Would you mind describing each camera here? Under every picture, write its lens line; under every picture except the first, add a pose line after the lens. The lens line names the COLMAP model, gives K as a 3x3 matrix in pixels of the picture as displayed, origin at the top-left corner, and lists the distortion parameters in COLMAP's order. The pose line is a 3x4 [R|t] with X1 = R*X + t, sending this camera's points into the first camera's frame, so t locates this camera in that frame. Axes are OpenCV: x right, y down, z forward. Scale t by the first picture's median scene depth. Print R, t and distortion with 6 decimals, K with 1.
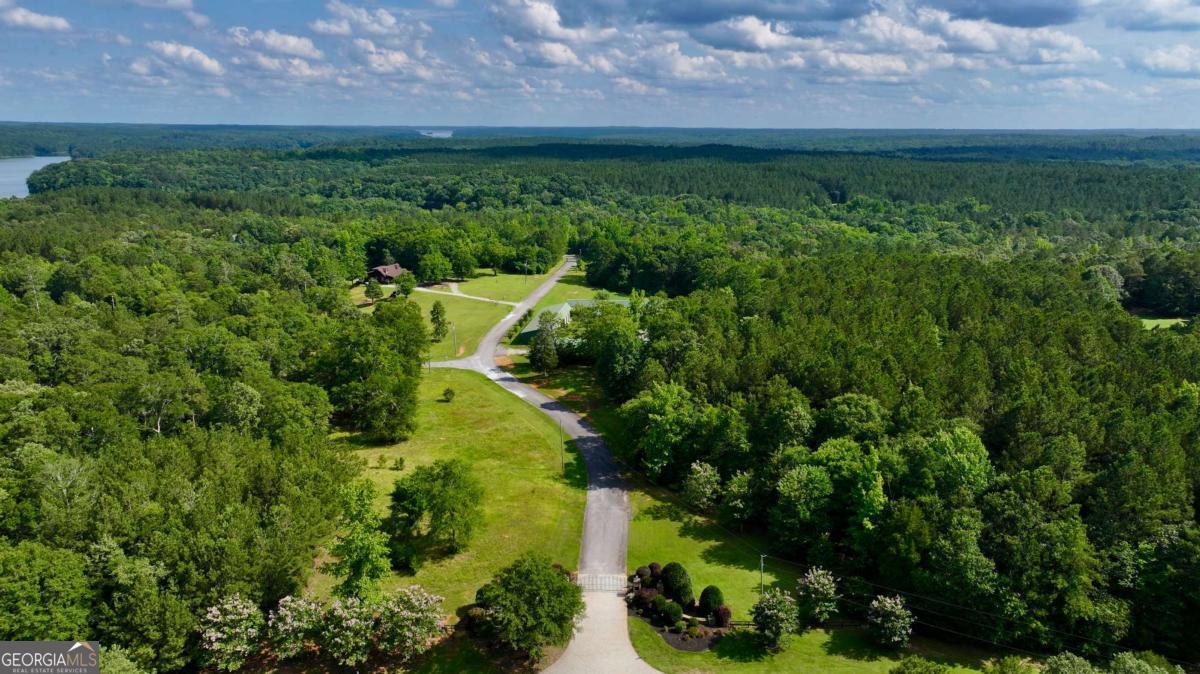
lens RADIAL K [[871.3, 0, 600.0], [0, 871.3, 337.0], [0, 0, 1]] dist [0.003986, 0.009321]
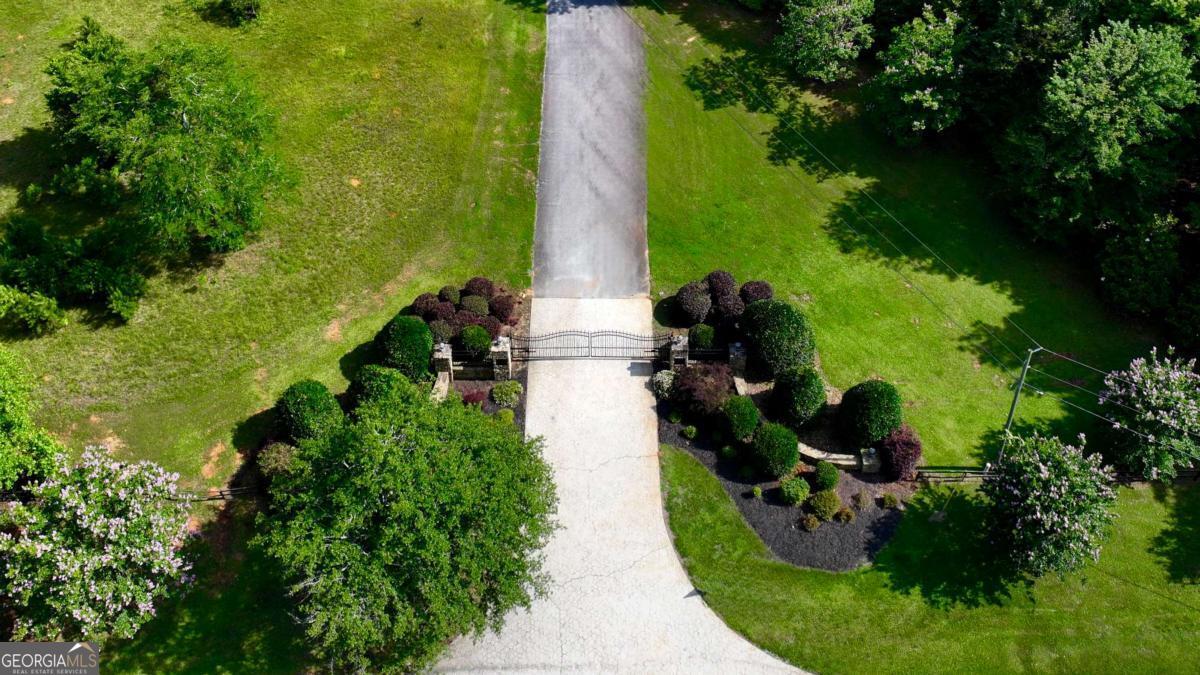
lens RADIAL K [[1235.1, 0, 599.7], [0, 1235.1, 193.0], [0, 0, 1]] dist [0.005836, 0.010977]
pose [[0.999364, -0.029575, 0.019911, -0.002905], [0.015331, 0.860679, 0.508917, -0.055757], [-0.032188, -0.508288, 0.860585, 0.443878]]
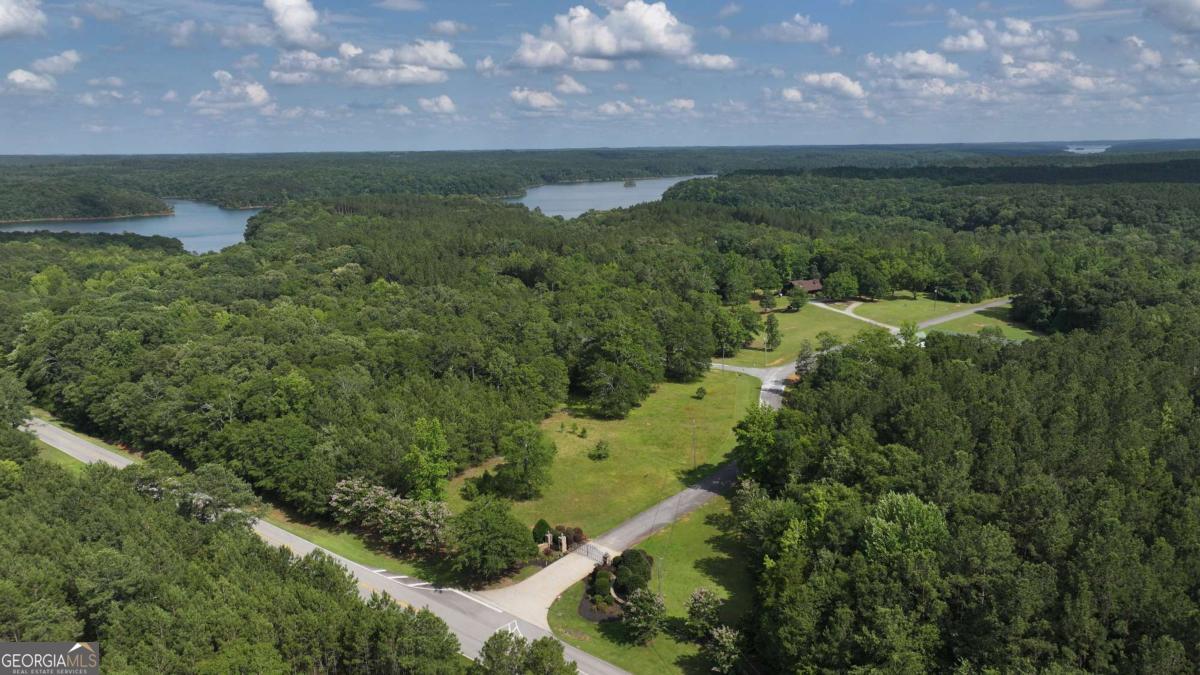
lens RADIAL K [[871.3, 0, 600.0], [0, 871.3, 337.5], [0, 0, 1]] dist [0.003986, 0.009321]
pose [[0.750166, 0.123715, -0.649573, 0.593920], [-0.136040, 0.990203, 0.031482, -0.028083], [0.647104, 0.064751, 0.759647, 0.095867]]
